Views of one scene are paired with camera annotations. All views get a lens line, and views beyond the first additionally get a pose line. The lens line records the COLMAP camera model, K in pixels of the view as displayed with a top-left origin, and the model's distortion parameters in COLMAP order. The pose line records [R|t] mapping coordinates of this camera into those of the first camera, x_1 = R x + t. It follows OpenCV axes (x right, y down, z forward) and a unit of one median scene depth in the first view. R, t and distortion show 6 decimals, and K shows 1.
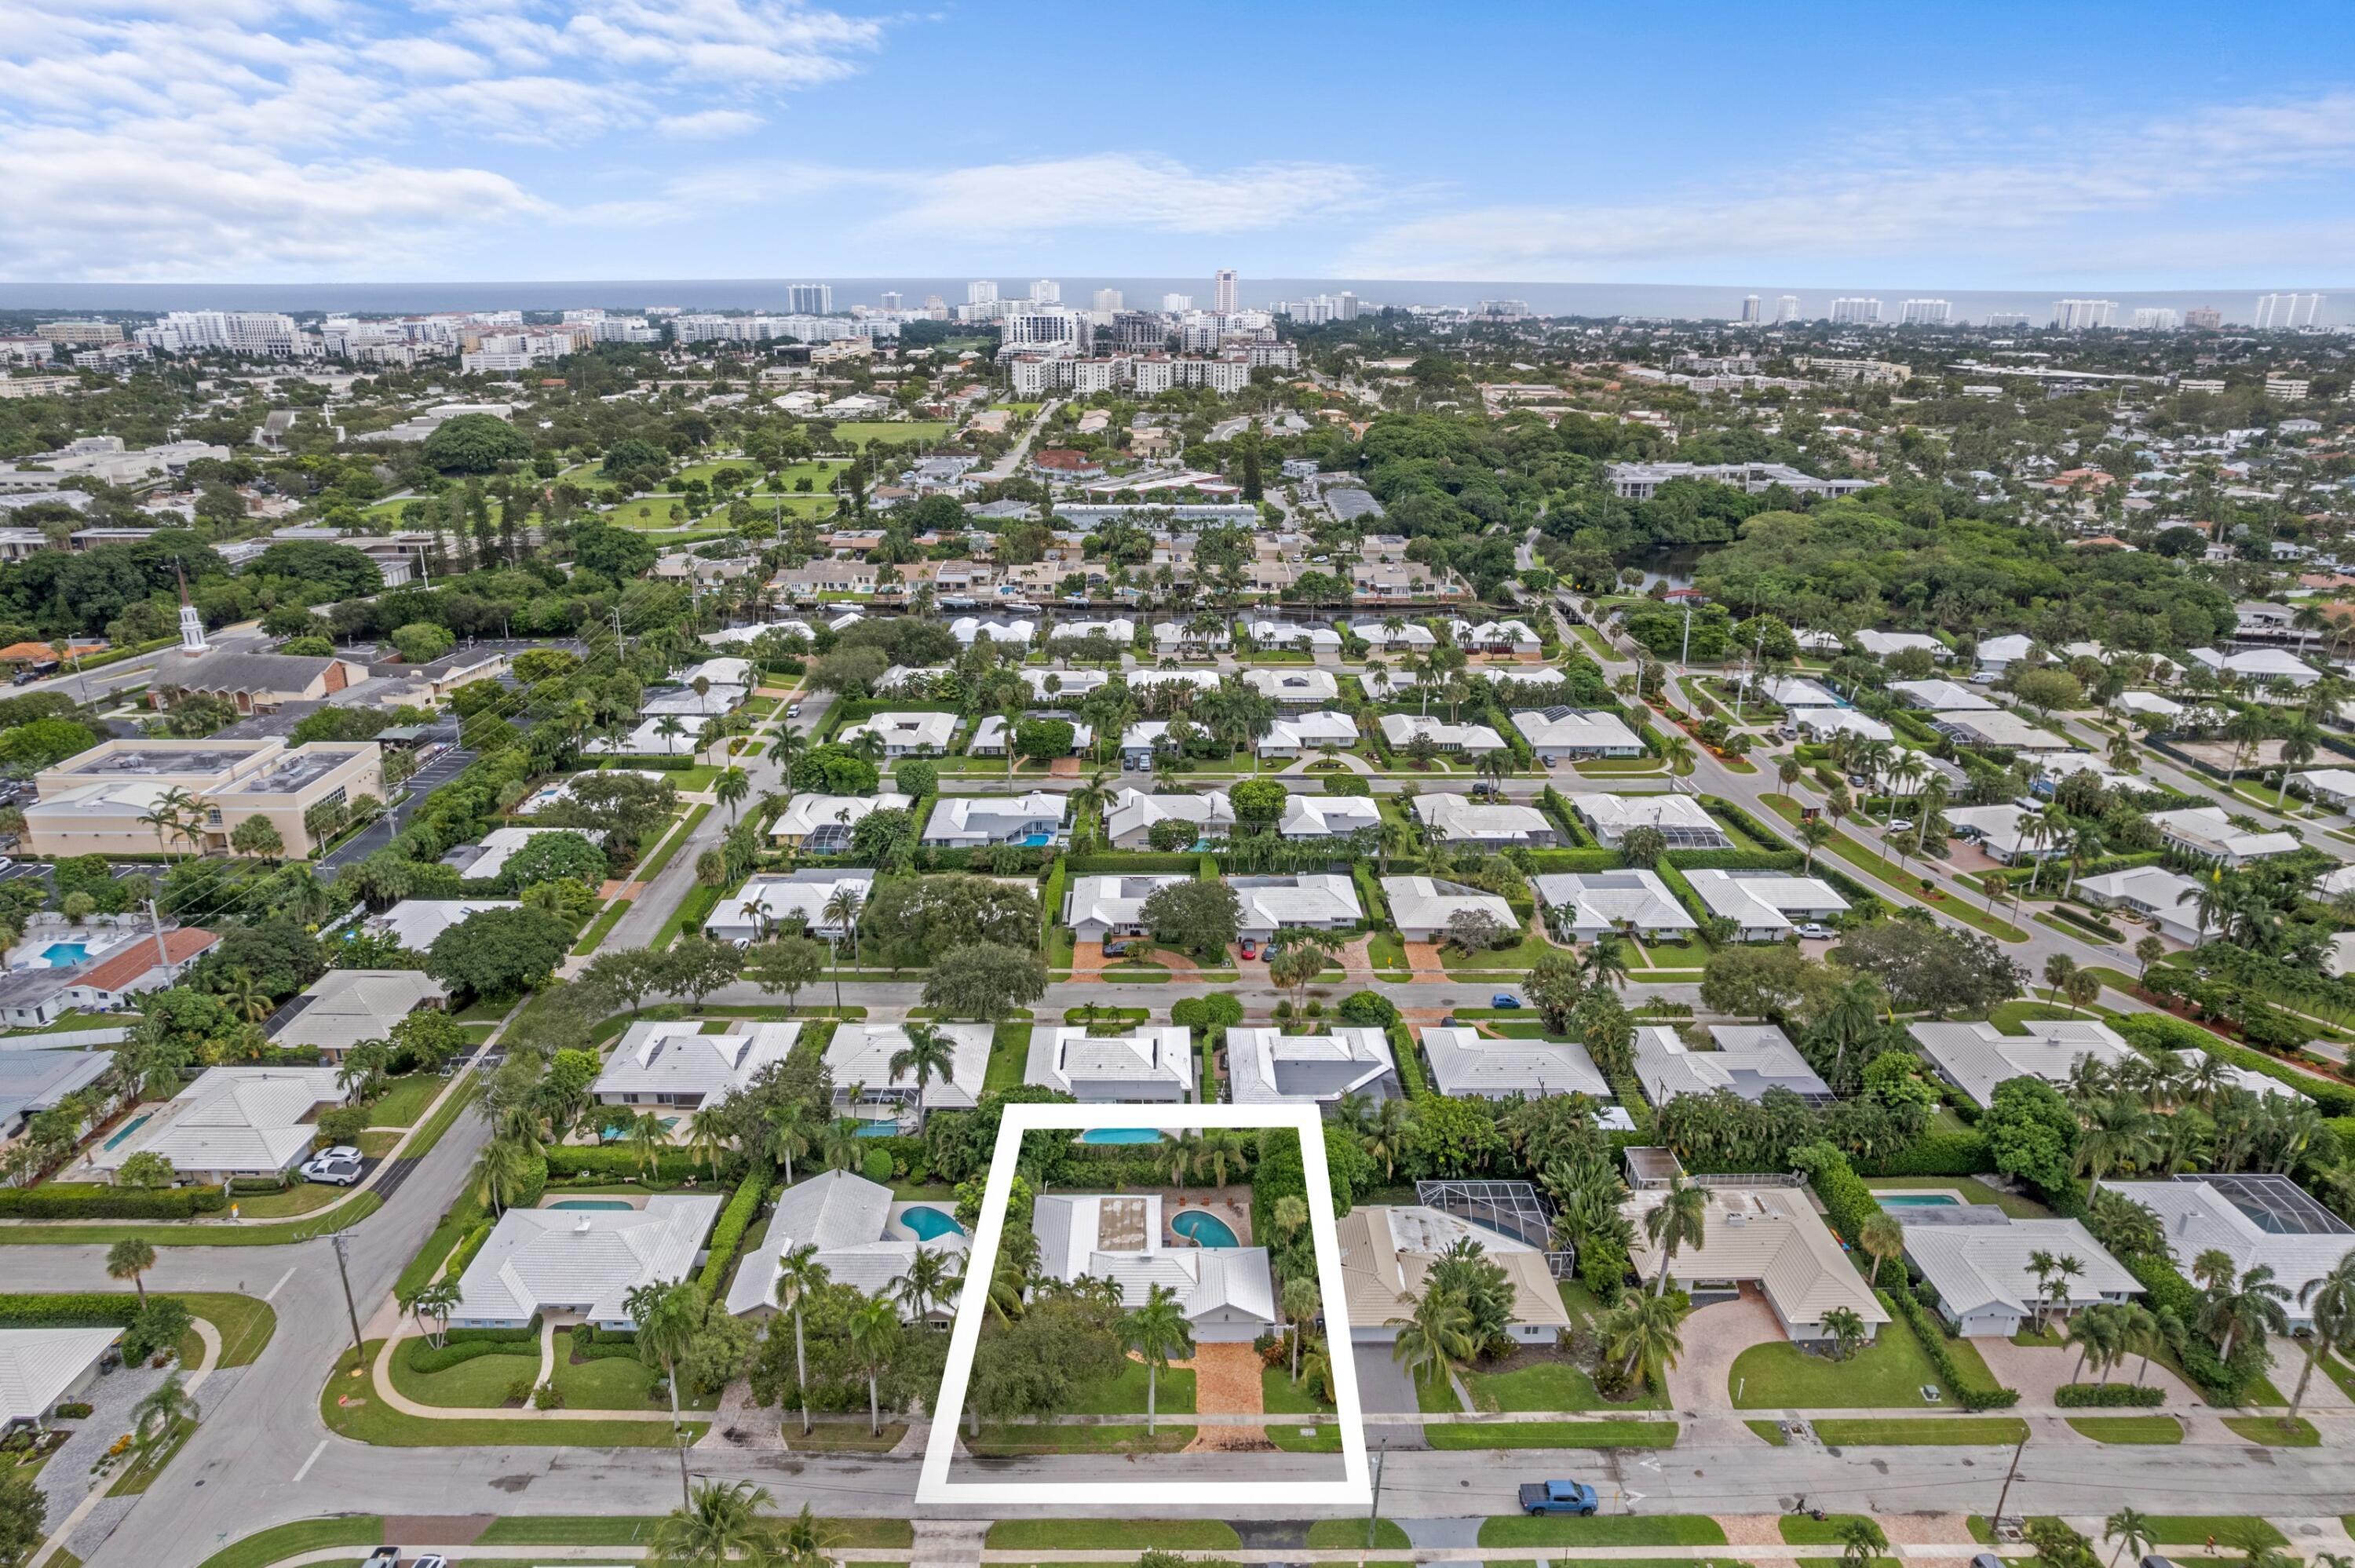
lens RADIAL K [[1502.1, 0, 1170.7], [0, 1502.1, 785.5], [0, 0, 1]] dist [-0.048413, 0.022060]
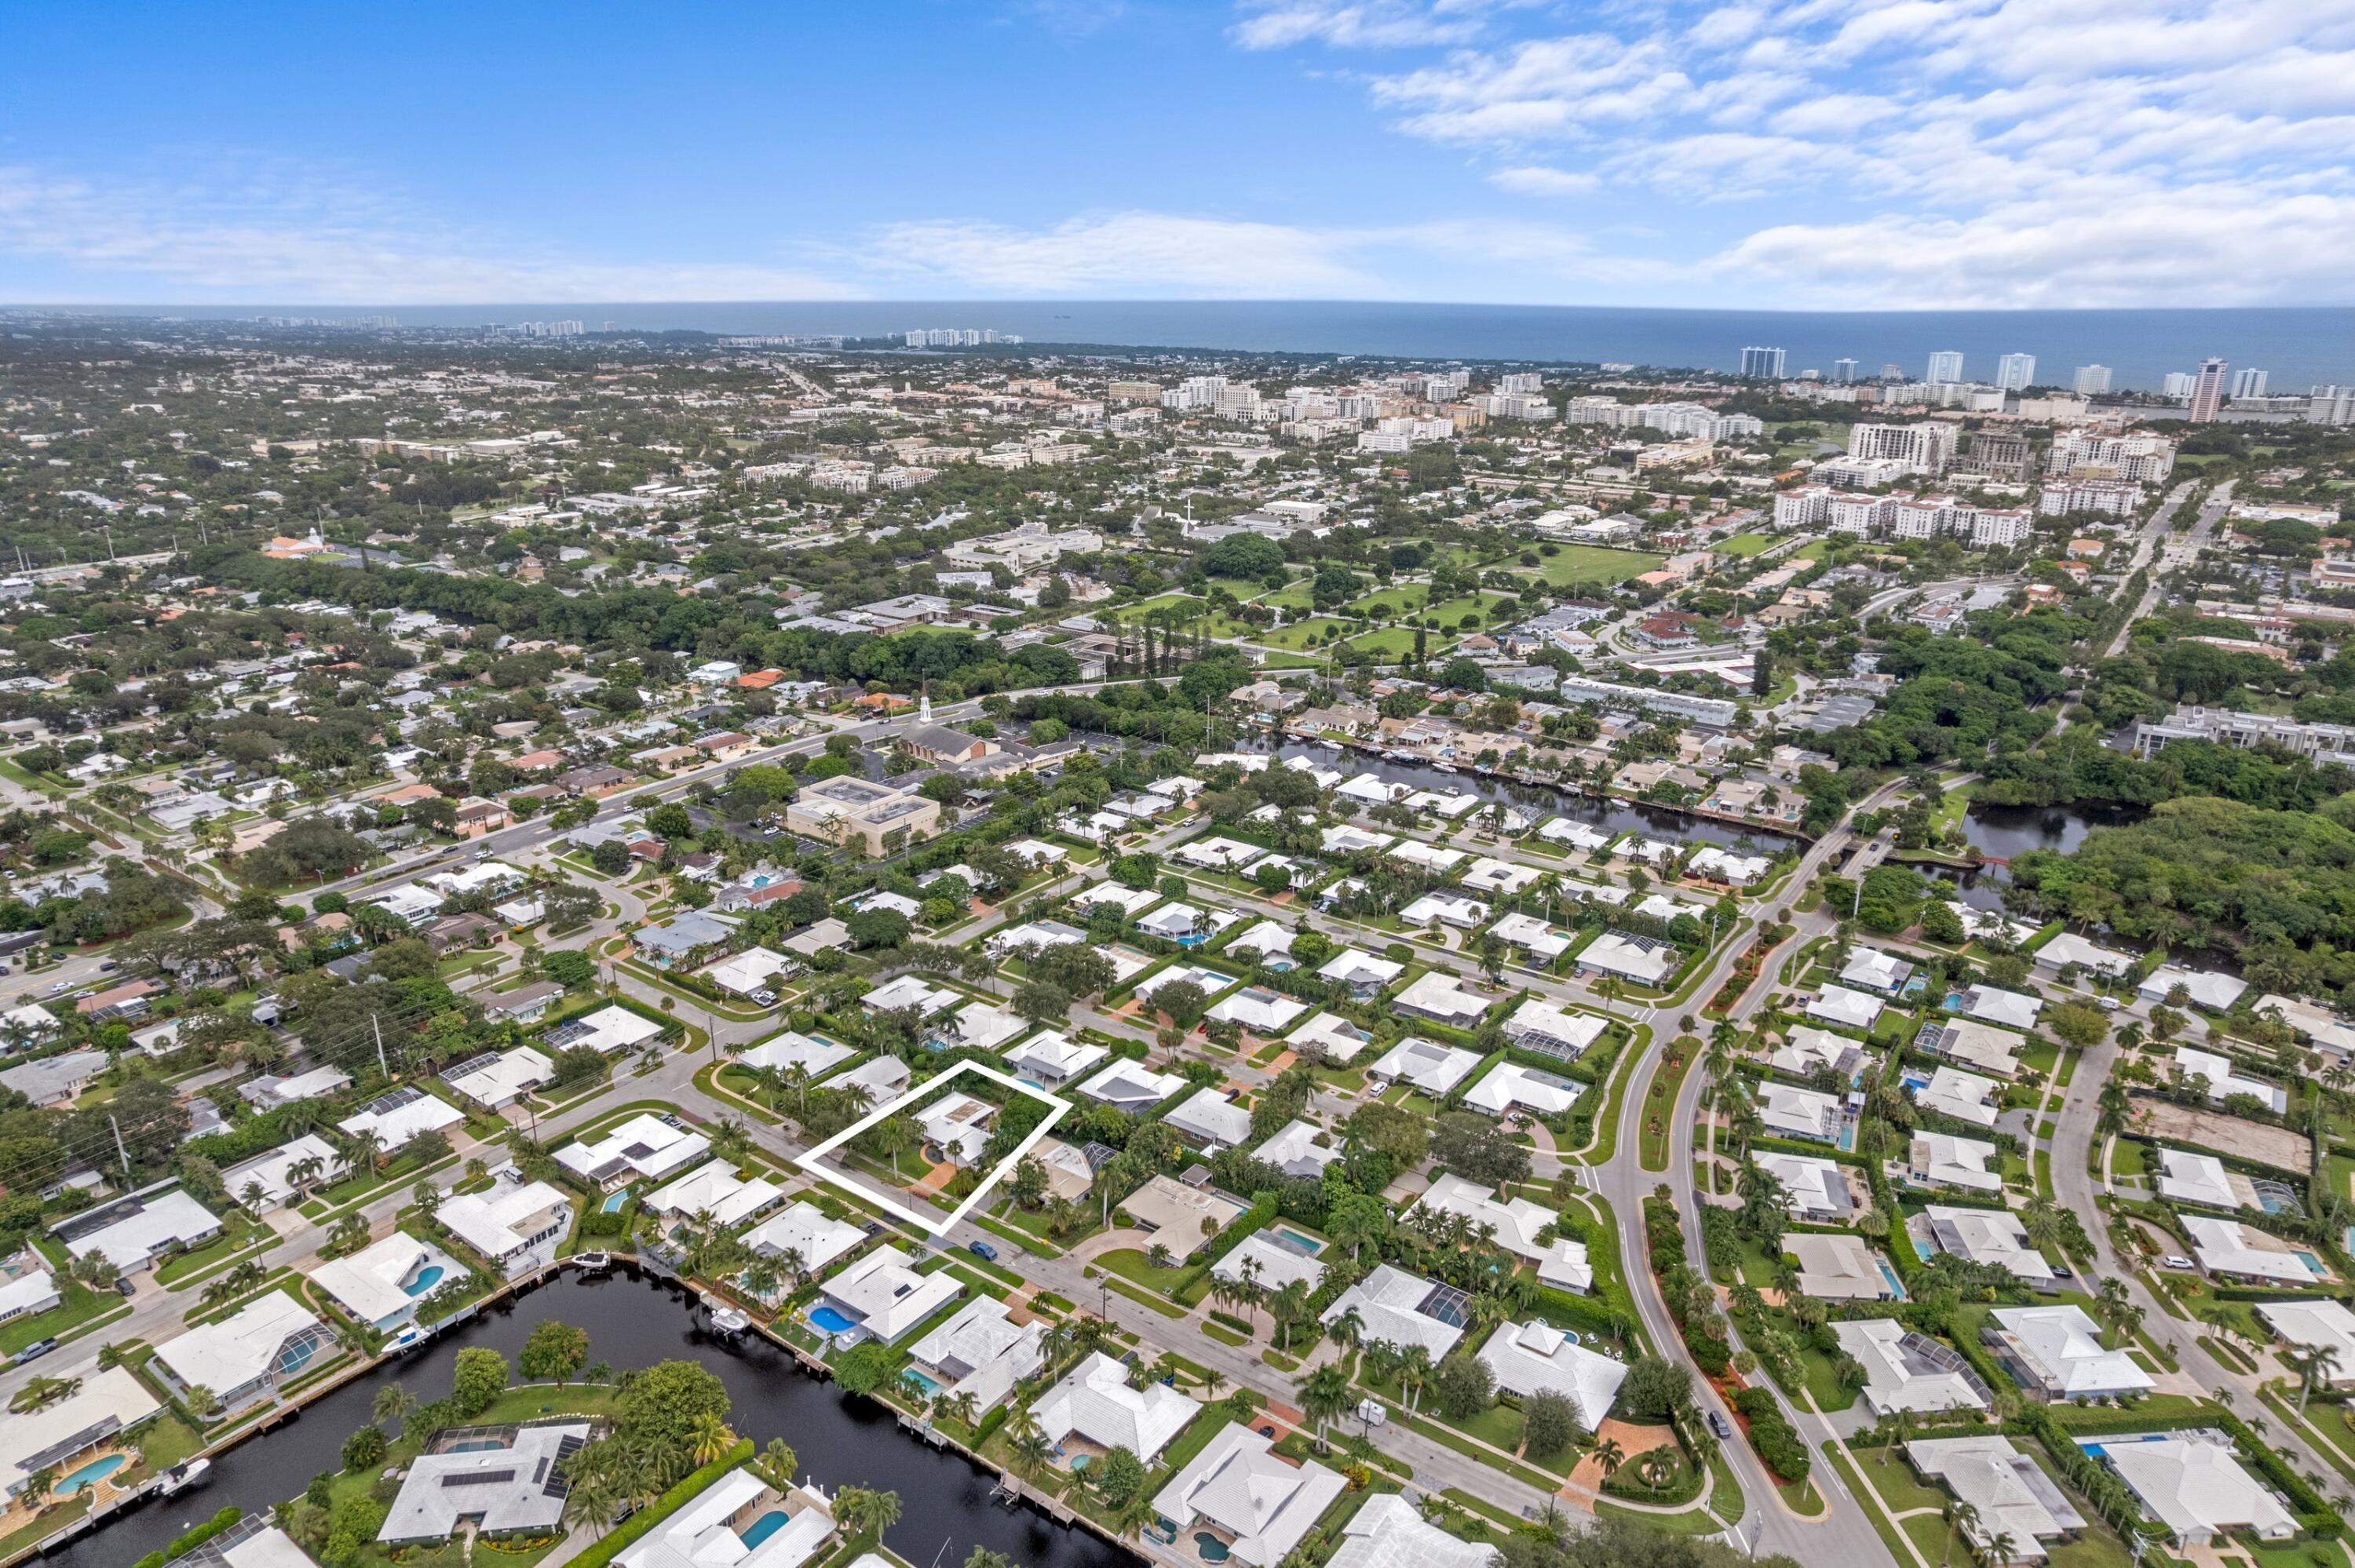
lens RADIAL K [[1502.1, 0, 1170.9], [0, 1502.1, 788.3], [0, 0, 1]] dist [-0.048413, 0.022060]
pose [[0.802894, 0.187660, -0.565813, 0.862852], [-0.194654, 0.979662, 0.048703, -0.218964], [0.563445, 0.071035, 0.823094, -0.446270]]
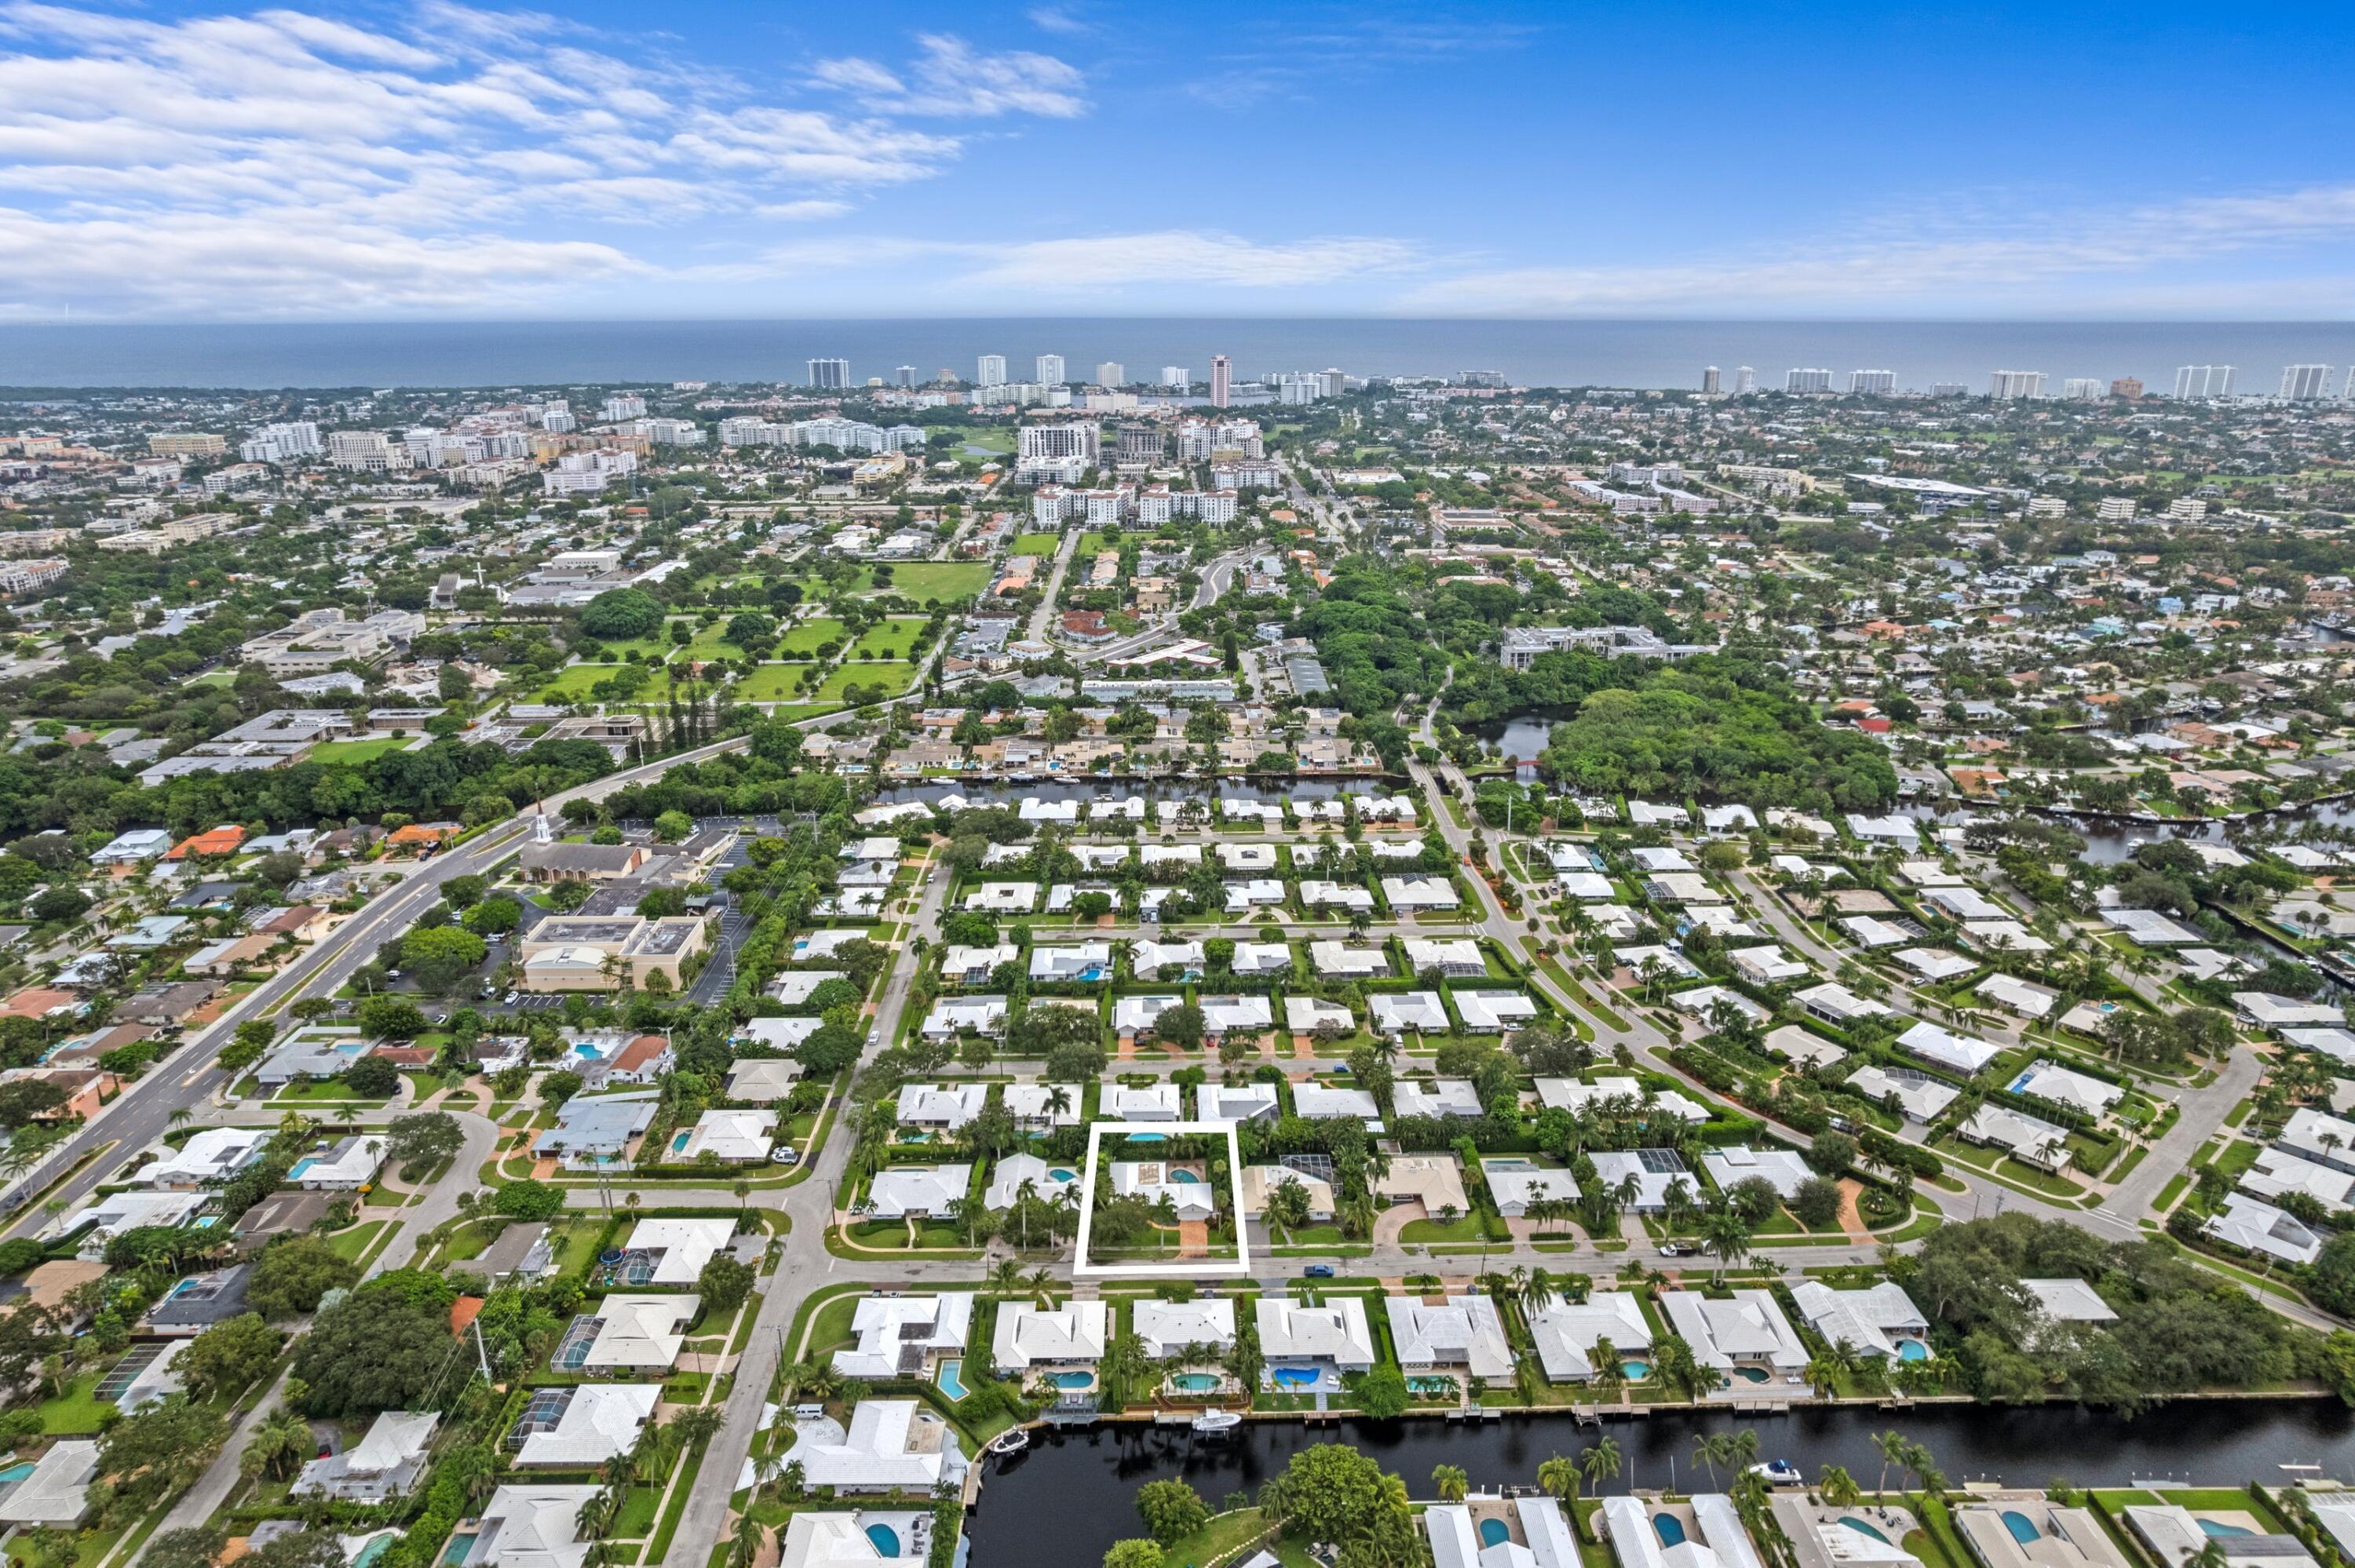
lens RADIAL K [[1502.1, 0, 1176.2], [0, 1502.1, 779.4], [0, 0, 1]] dist [-0.048413, 0.022060]
pose [[0.999945, -0.010369, 0.001536, 0.007805], [0.010400, 0.999698, -0.022253, -0.159812], [-0.001305, 0.022268, 0.999751, -0.802822]]
